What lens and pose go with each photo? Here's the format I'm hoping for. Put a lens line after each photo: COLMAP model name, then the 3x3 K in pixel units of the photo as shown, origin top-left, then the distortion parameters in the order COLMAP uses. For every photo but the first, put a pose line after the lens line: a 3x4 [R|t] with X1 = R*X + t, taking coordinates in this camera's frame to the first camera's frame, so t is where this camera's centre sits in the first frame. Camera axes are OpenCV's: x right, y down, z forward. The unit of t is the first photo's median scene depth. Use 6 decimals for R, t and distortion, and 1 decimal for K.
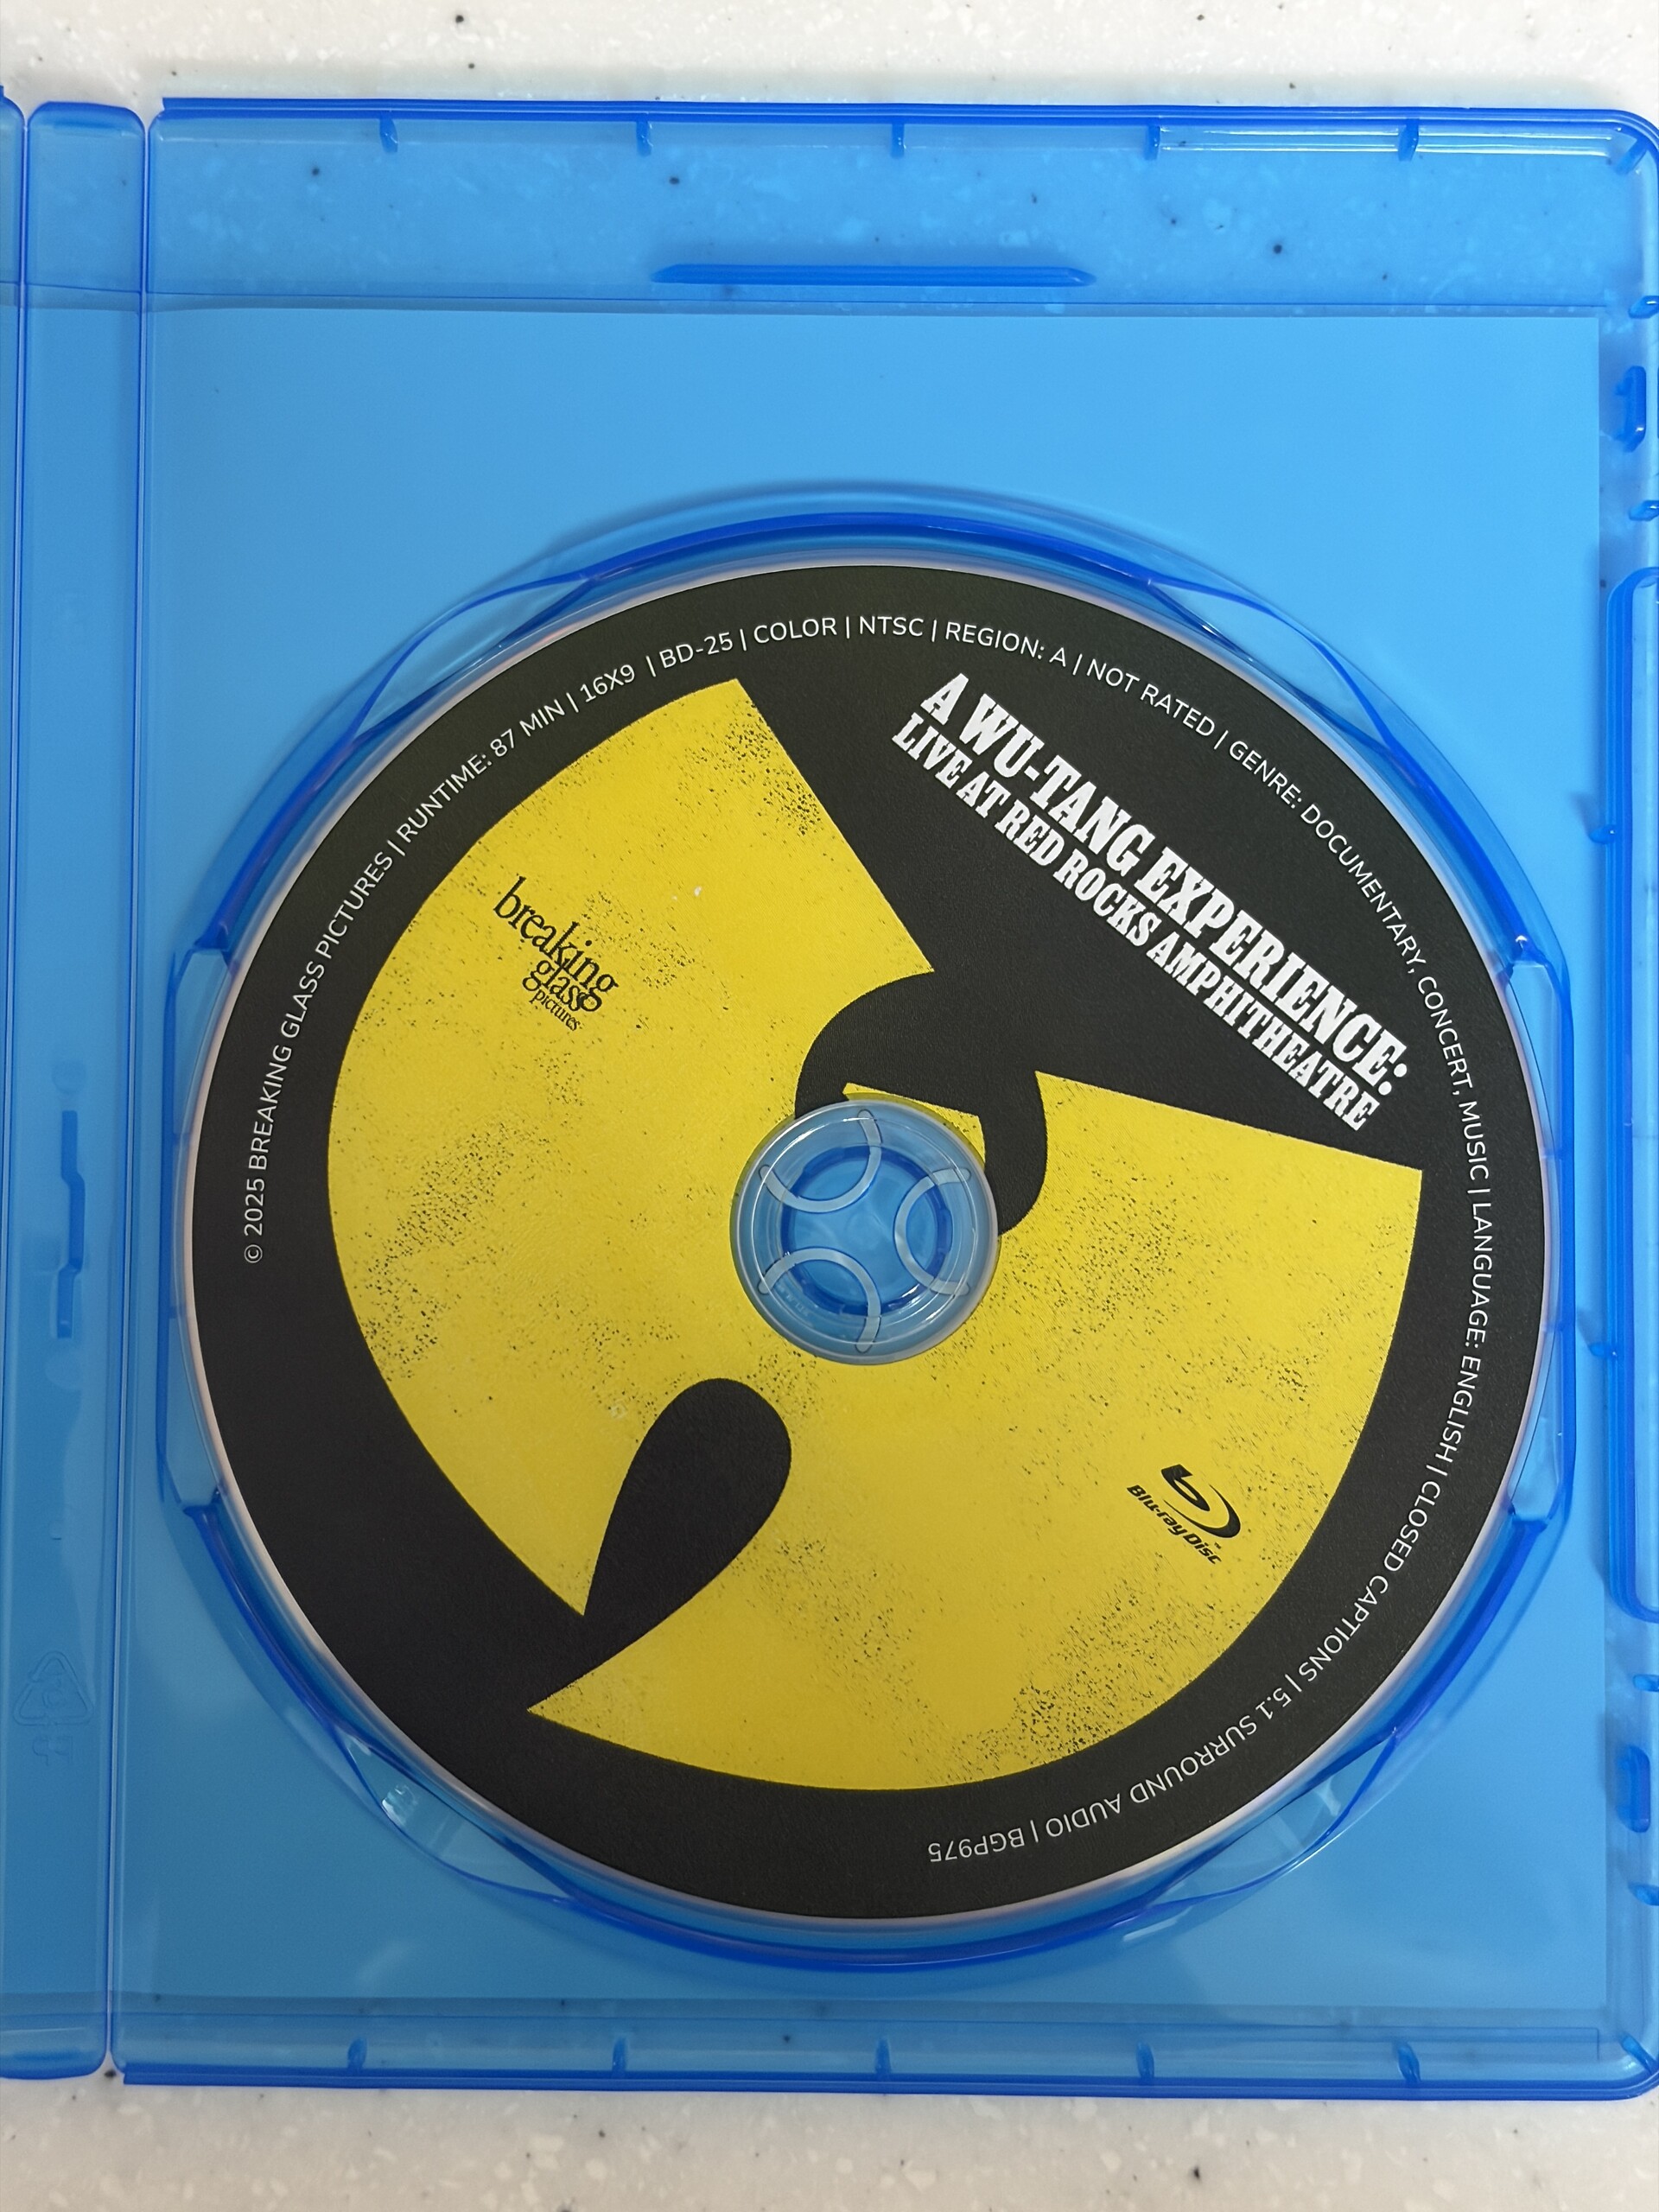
lens RADIAL K [[3360.2, 0, 829.2], [0, 3360.2, 1104.2], [0, 0, 1]] dist [-0.012306, 0.000000]
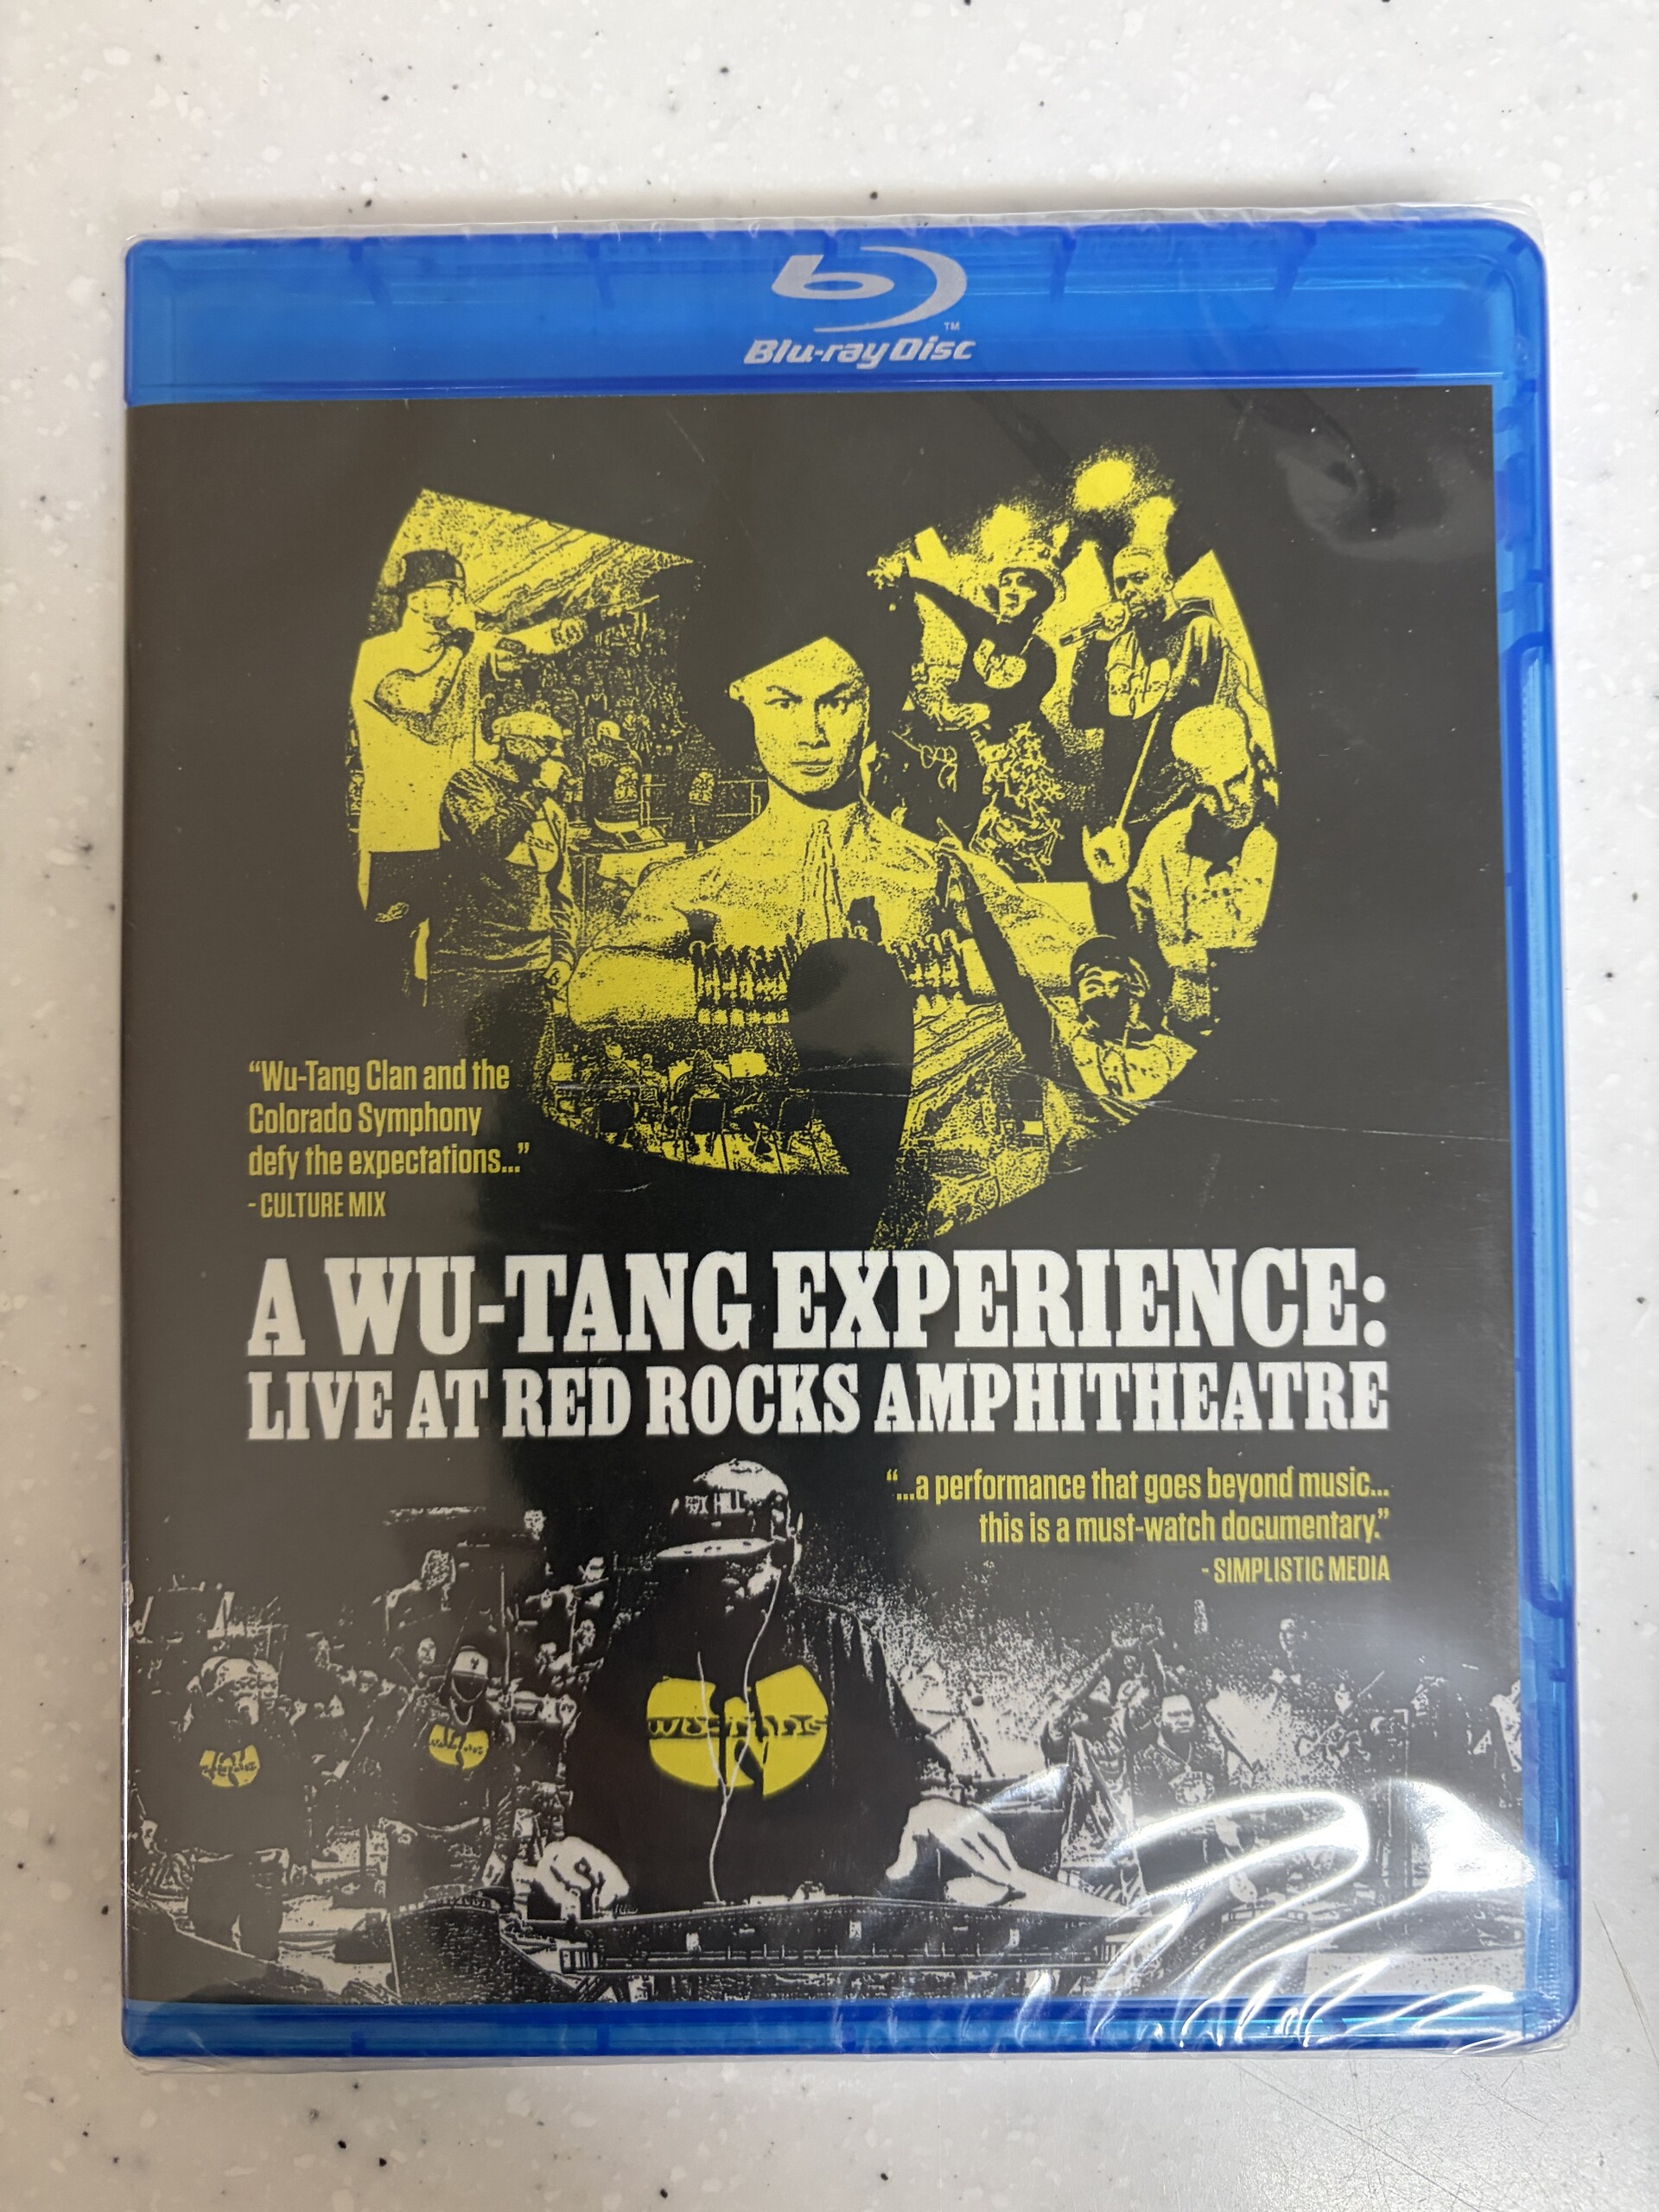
lens RADIAL K [[1683.4, 0, 828.8], [0, 1683.4, 1104.9], [0, 0, 1]] dist [0.001502, -0.001592]
pose [[0.753571, -0.653552, 0.070718, 0.103767], [0.654235, 0.756117, 0.016252, -0.093239], [-0.064092, 0.034019, 0.997364, 0.730238]]
